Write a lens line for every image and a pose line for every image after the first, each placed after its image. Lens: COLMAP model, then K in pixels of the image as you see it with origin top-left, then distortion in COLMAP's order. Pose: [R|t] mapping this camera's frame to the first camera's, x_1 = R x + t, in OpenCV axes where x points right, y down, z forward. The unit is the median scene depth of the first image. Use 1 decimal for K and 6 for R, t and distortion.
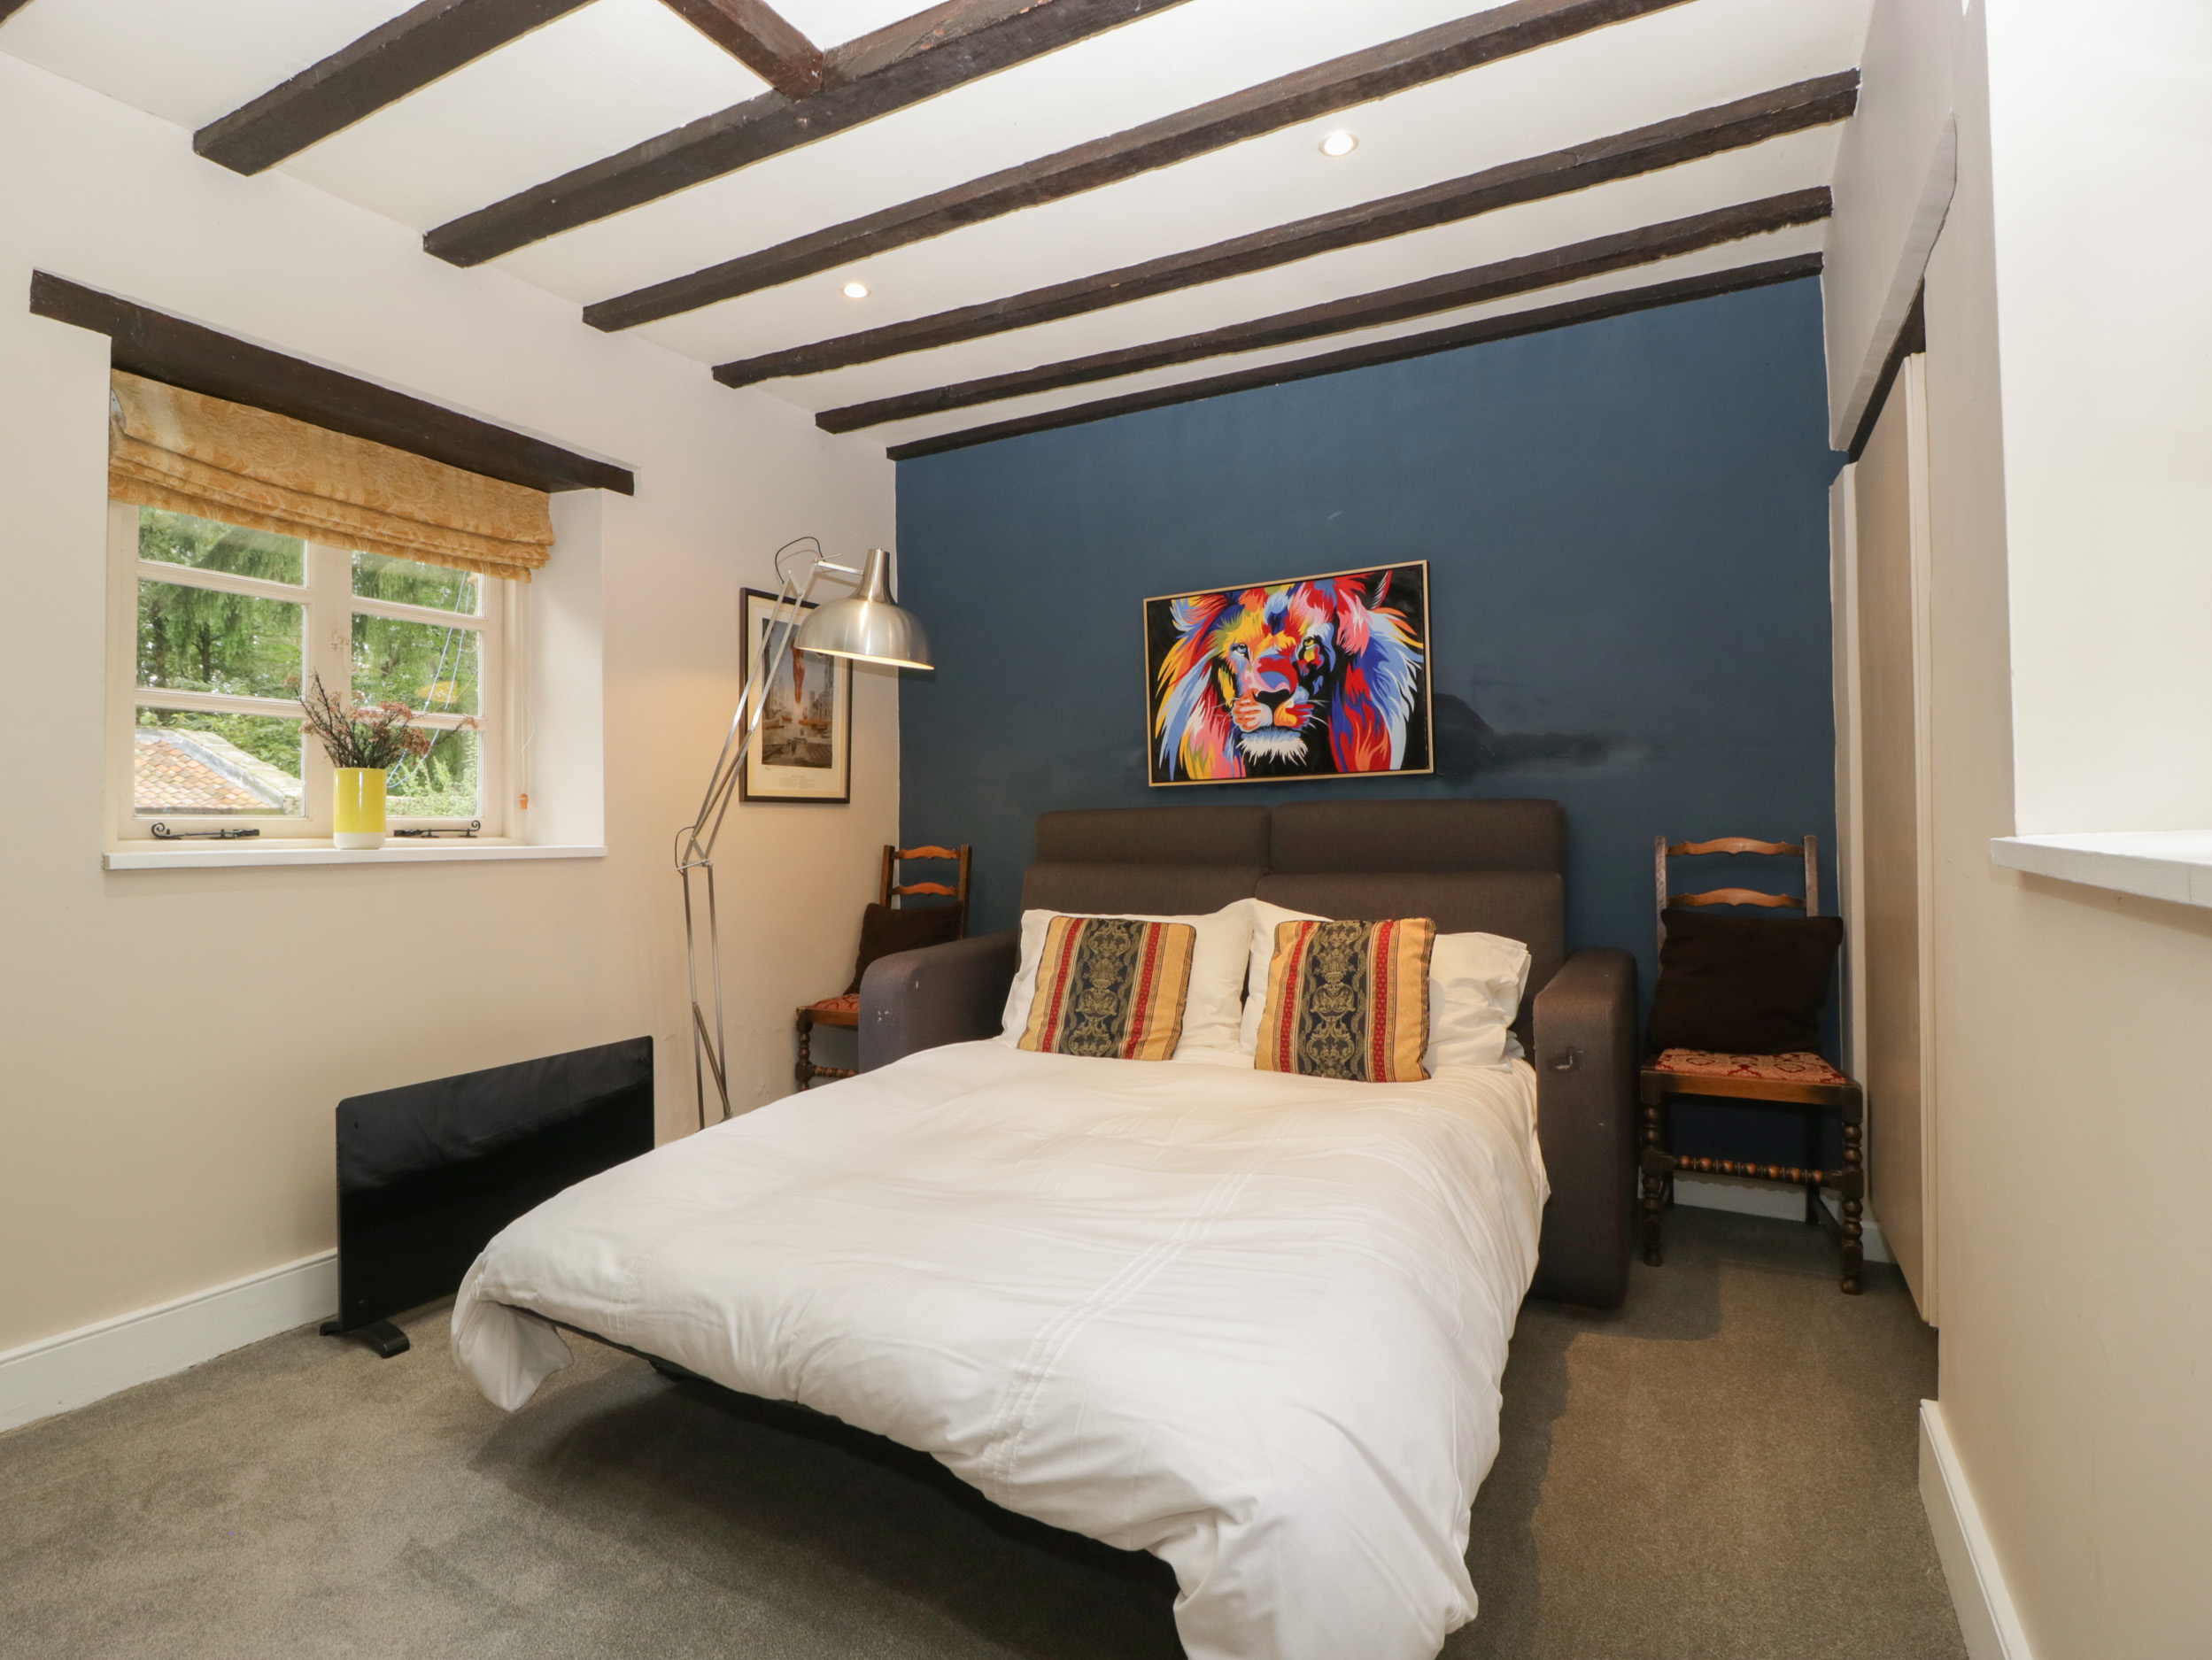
lens RADIAL K [[1147.2, 0, 1094.9], [0, 1147.2, 813.1], [0, 0, 1]] dist [0.003558, -0.015279]
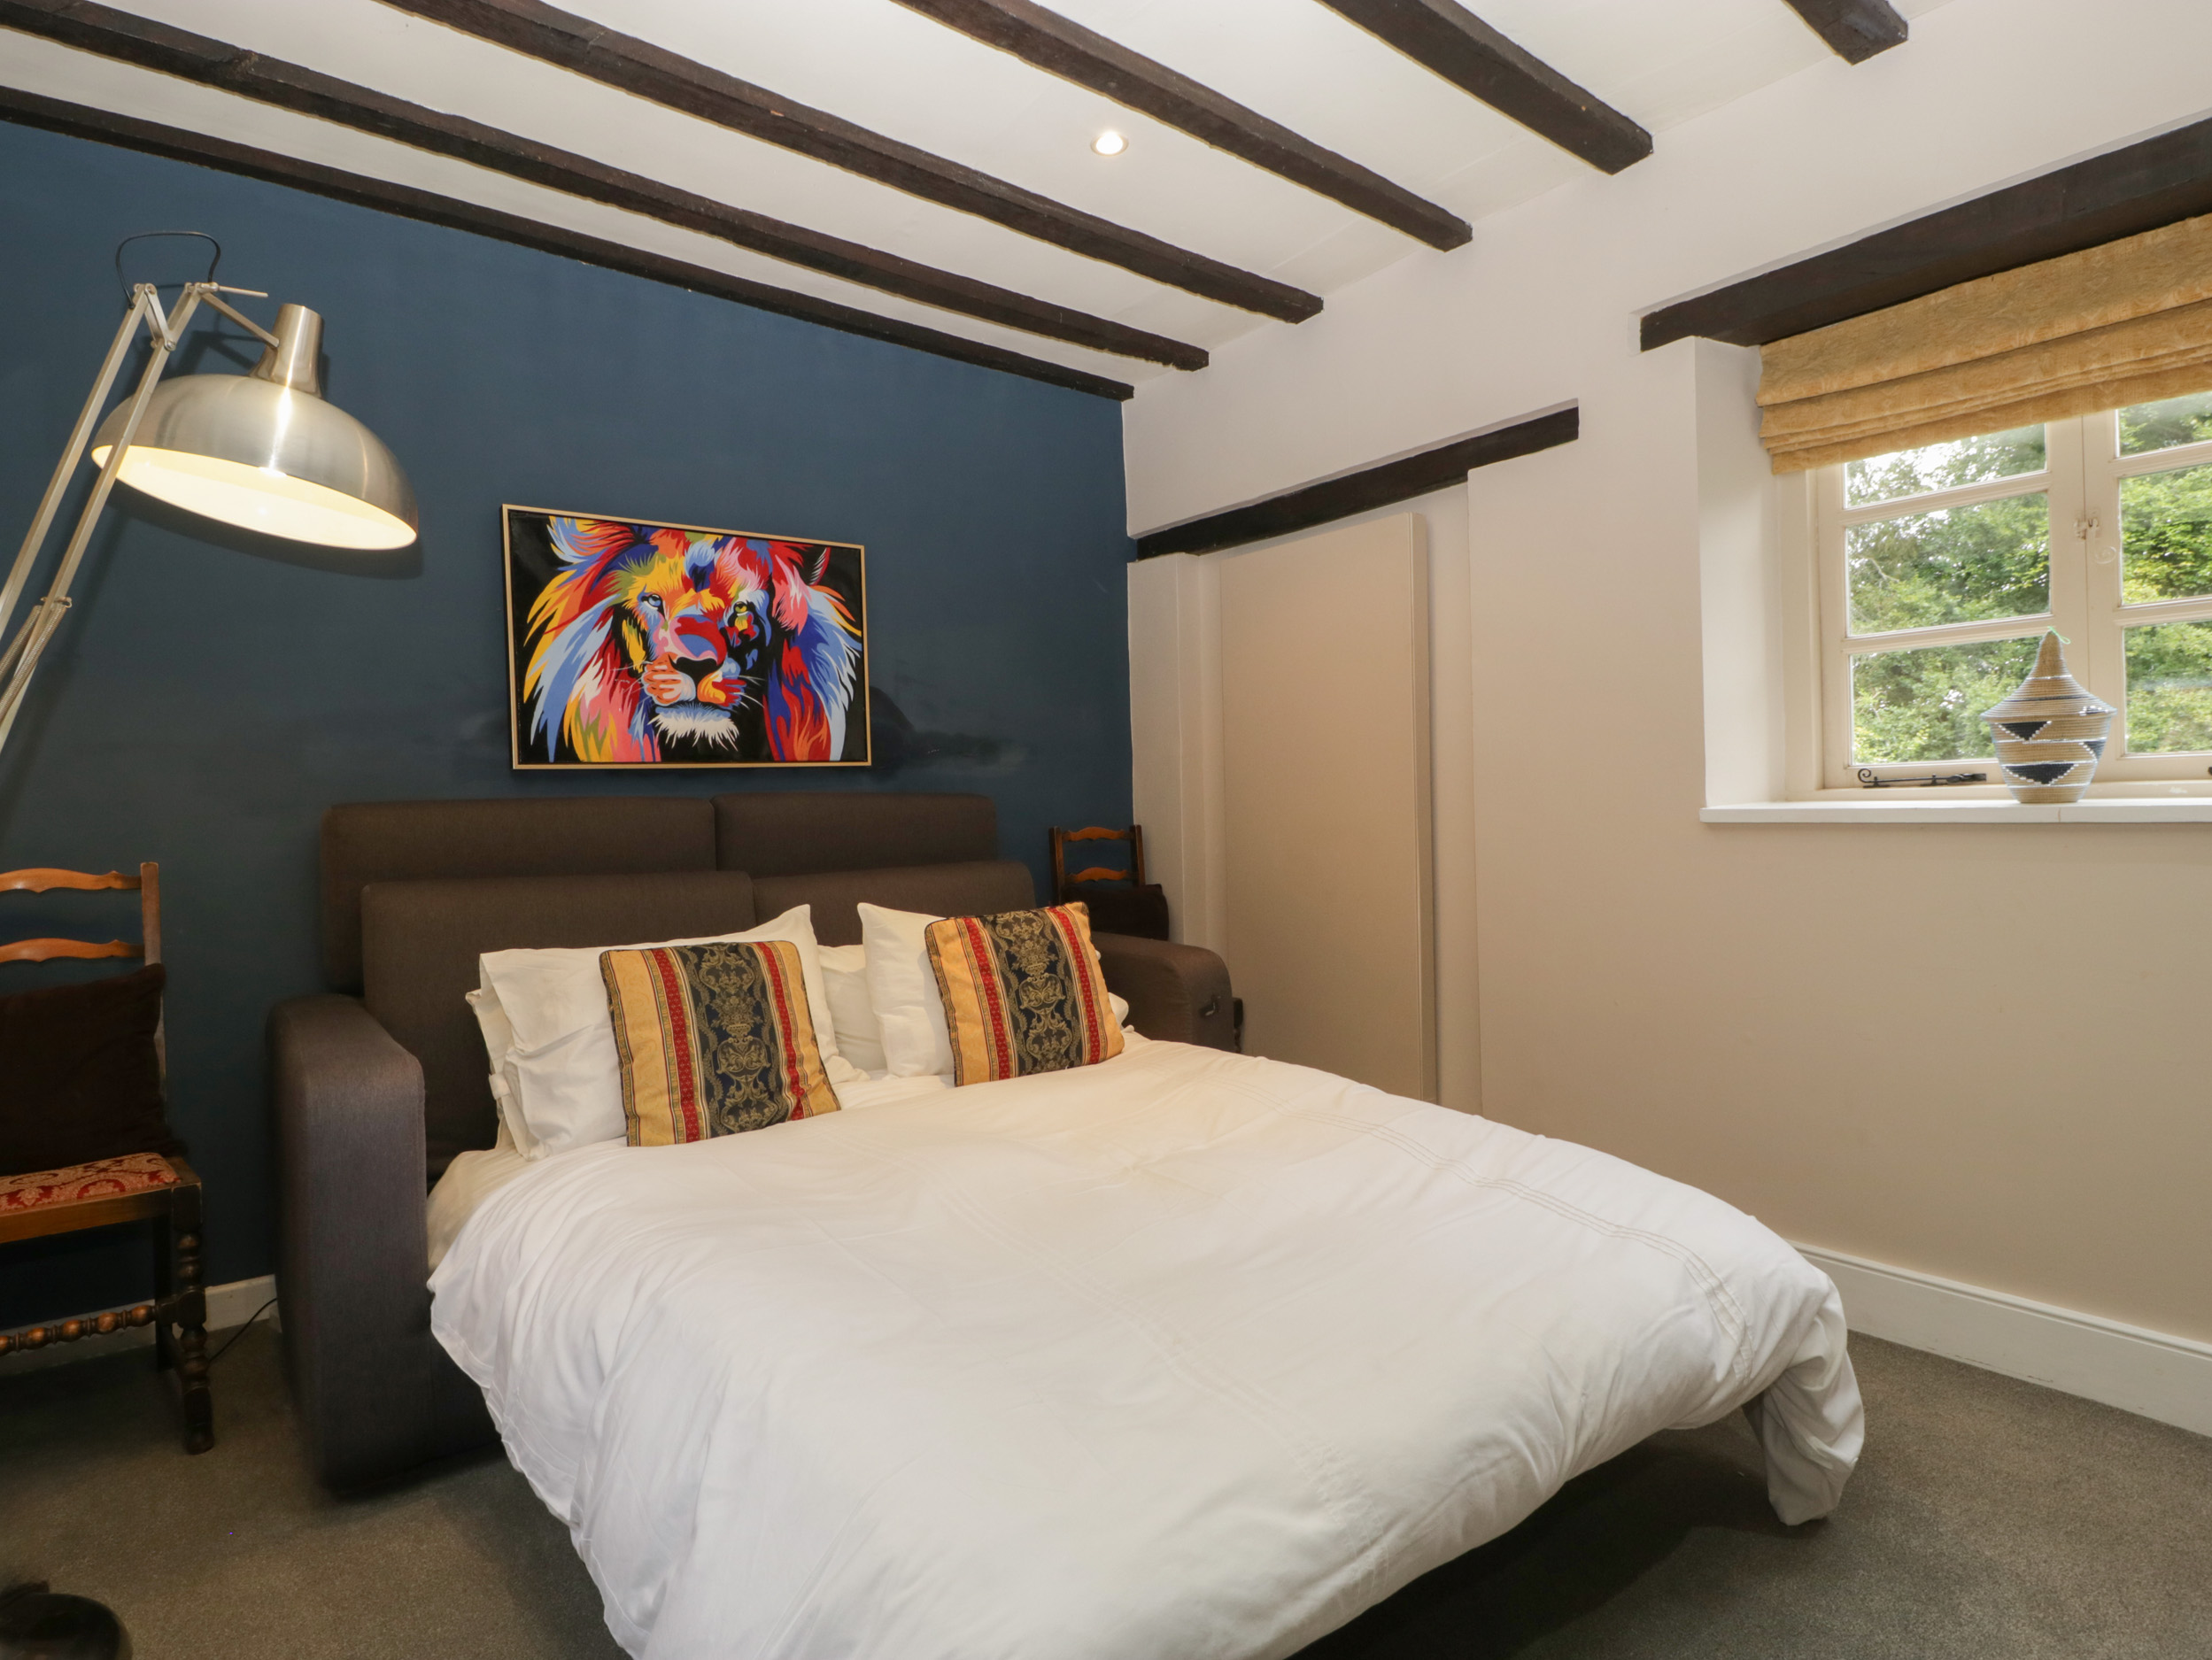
lens RADIAL K [[1147.2, 0, 1094.9], [0, 1147.2, 813.1], [0, 0, 1]] dist [0.003558, -0.015279]
pose [[0.403200, 0.003170, 0.915107, -0.498451], [0.007192, 0.999952, -0.006633, 0.012437], [-0.915084, 0.009256, 0.403157, 0.416669]]
